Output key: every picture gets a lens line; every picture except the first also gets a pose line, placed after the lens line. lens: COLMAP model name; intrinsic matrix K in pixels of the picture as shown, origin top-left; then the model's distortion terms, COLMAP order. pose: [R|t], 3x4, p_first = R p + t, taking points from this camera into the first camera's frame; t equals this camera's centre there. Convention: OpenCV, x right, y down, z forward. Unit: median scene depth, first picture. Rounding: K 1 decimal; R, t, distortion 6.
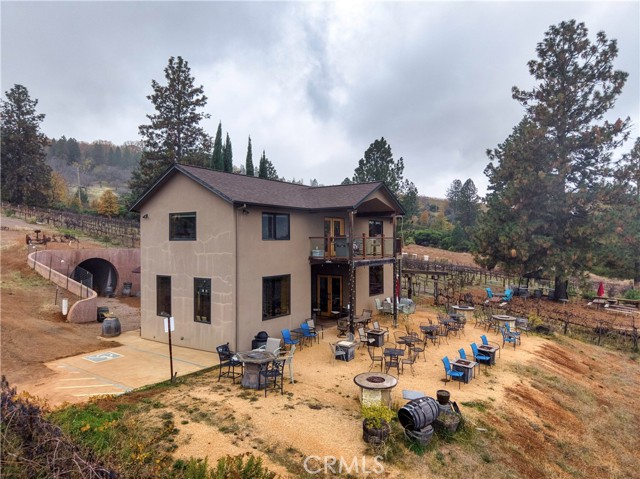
lens RADIAL K [[426.5, 0, 321.4], [0, 426.5, 239.7], [0, 0, 1]] dist [0.026374, -0.021711]
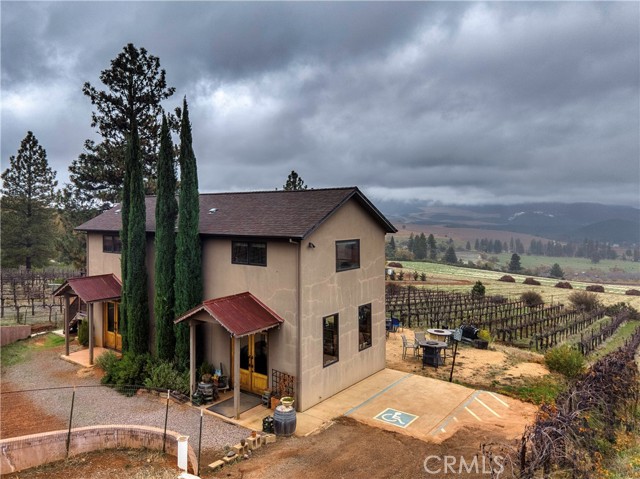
lens RADIAL K [[426.5, 0, 318.6], [0, 426.5, 238.9], [0, 0, 1]] dist [0.026374, -0.021711]
pose [[0.055174, -0.032148, 0.997959, -1.207042], [-0.007490, 0.999440, 0.032610, -0.091682], [-0.998449, -0.009274, 0.054903, 0.995004]]
